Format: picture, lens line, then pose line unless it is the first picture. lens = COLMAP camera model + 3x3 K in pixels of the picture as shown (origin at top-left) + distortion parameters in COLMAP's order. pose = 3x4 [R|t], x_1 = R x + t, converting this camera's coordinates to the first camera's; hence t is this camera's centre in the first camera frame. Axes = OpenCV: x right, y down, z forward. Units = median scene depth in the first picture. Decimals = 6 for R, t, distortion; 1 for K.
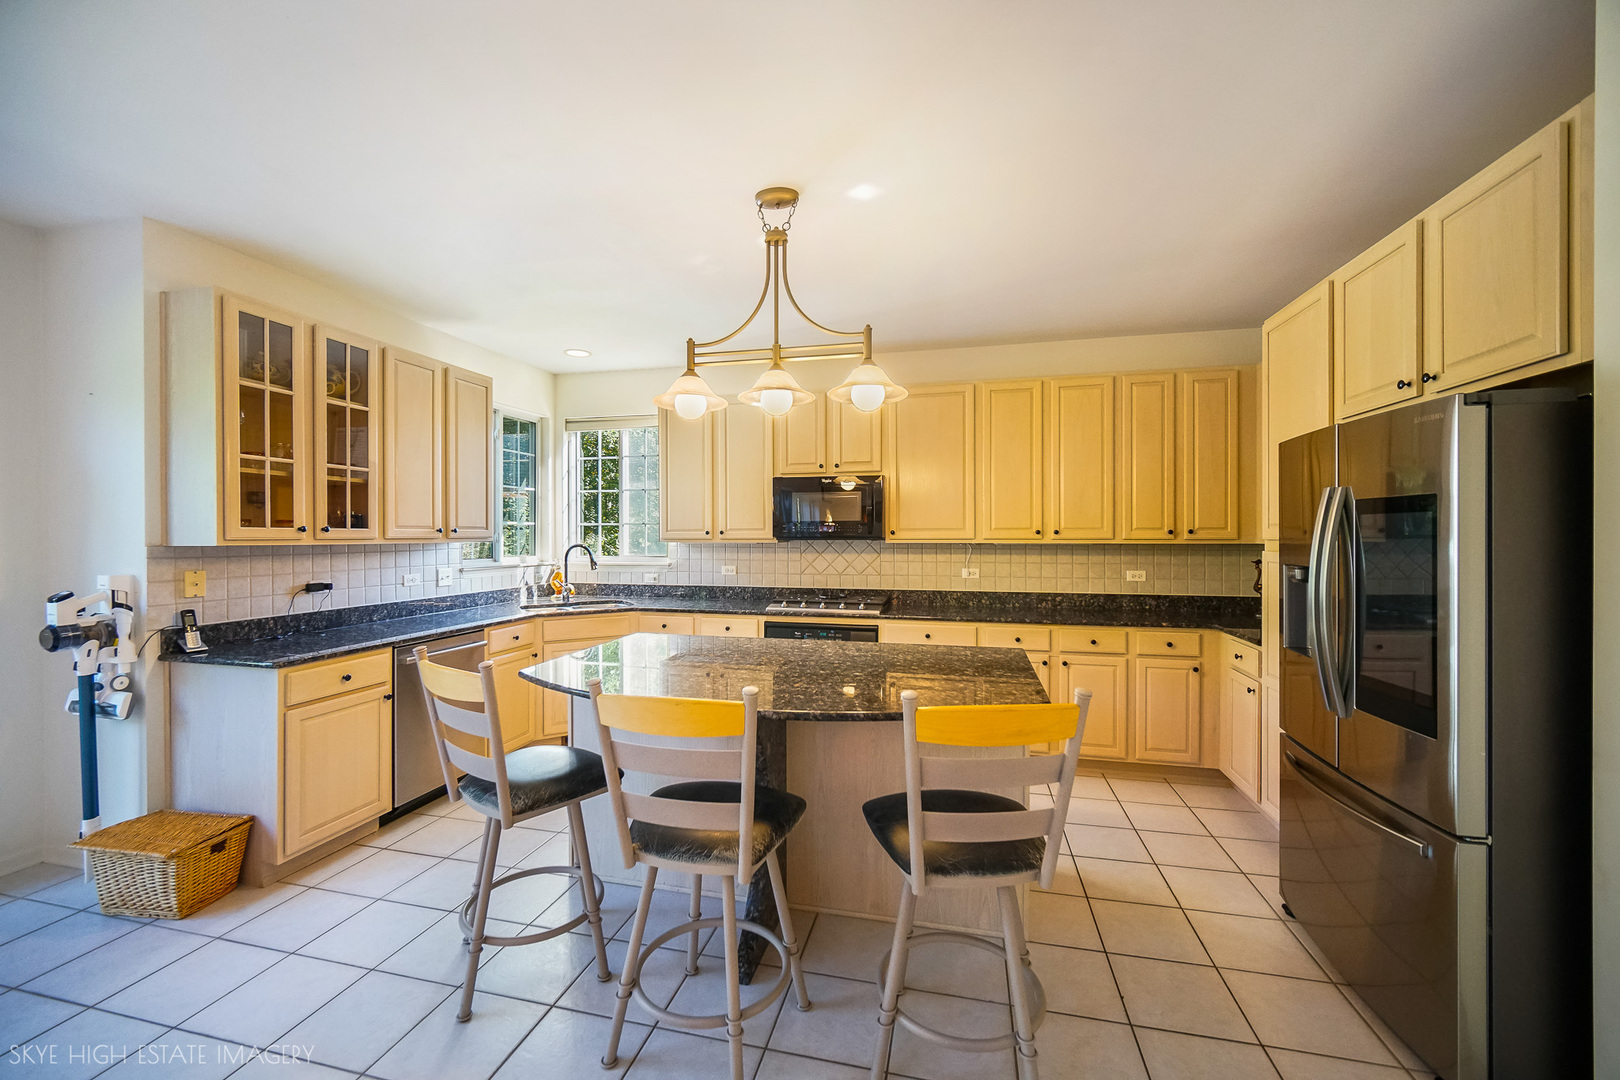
lens RADIAL K [[641.3, 0, 802.6], [0, 641.3, 542.0], [0, 0, 1]] dist [0.000400, 0.000042]
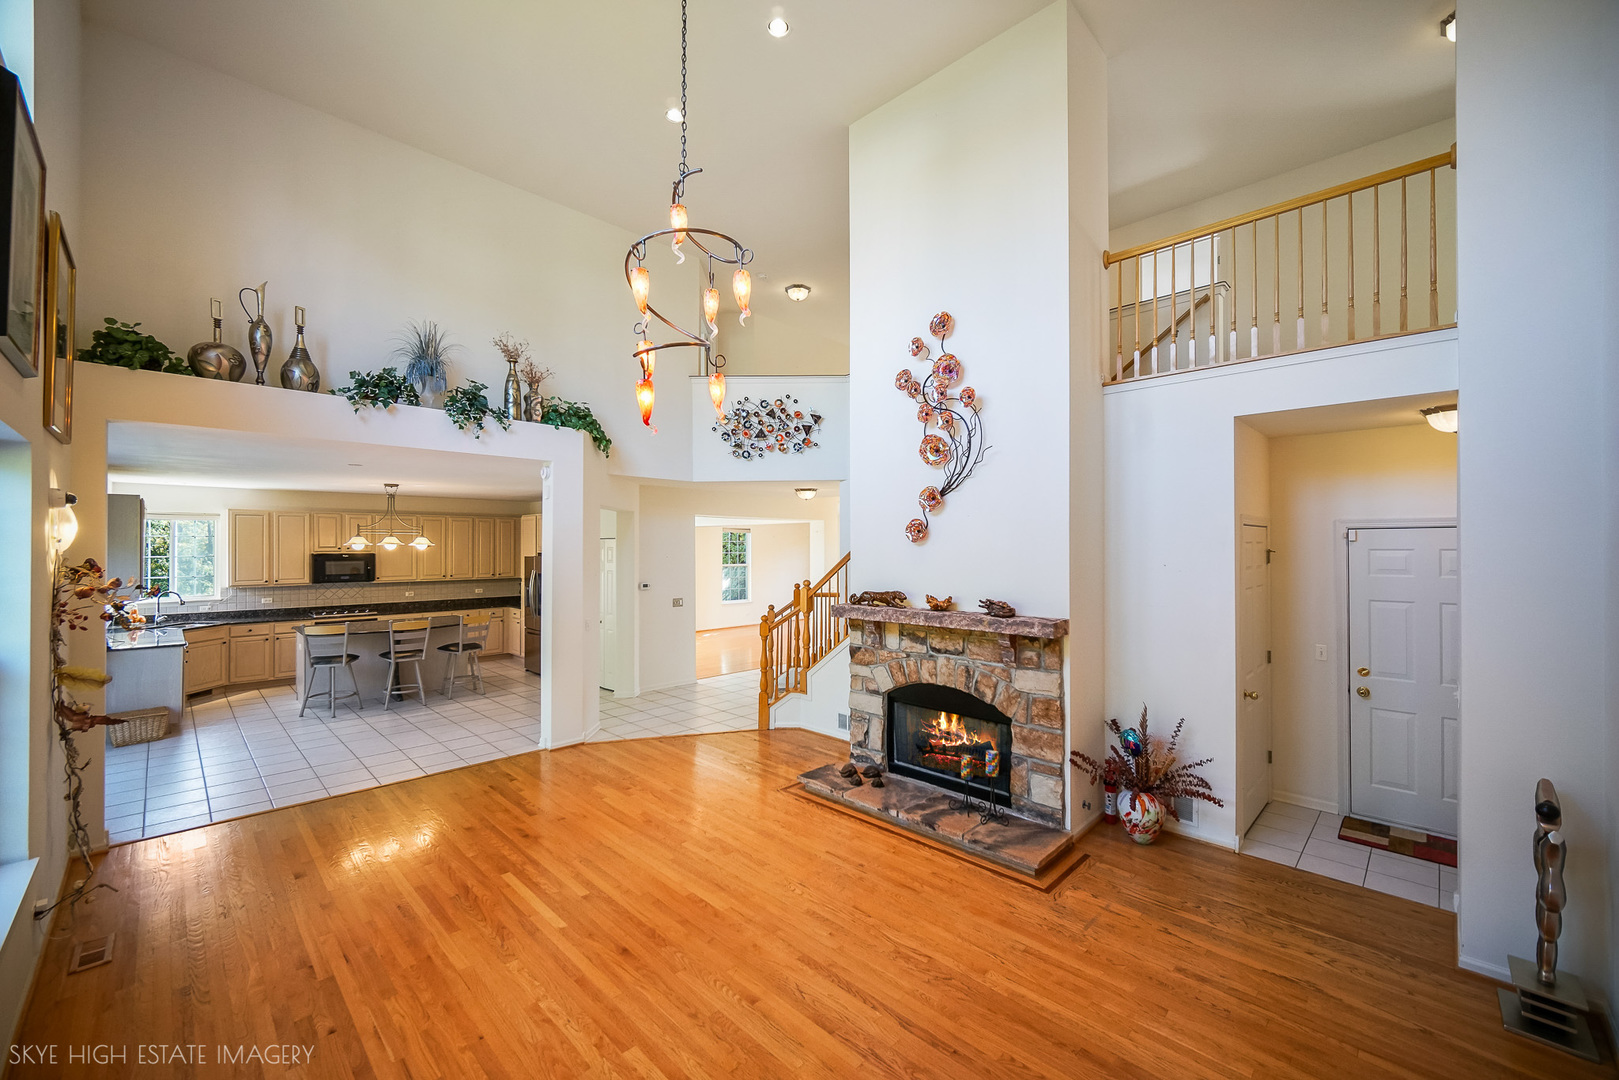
lens RADIAL K [[640.9, 0, 805.7], [0, 640.9, 545.3], [0, 0, 1]] dist [0.000400, 0.000042]
pose [[0.520420, 0.004134, 0.853900, -1.025204], [0.006310, 0.999942, -0.008686, -0.102484], [-0.853887, 0.009909, 0.520364, -1.506315]]
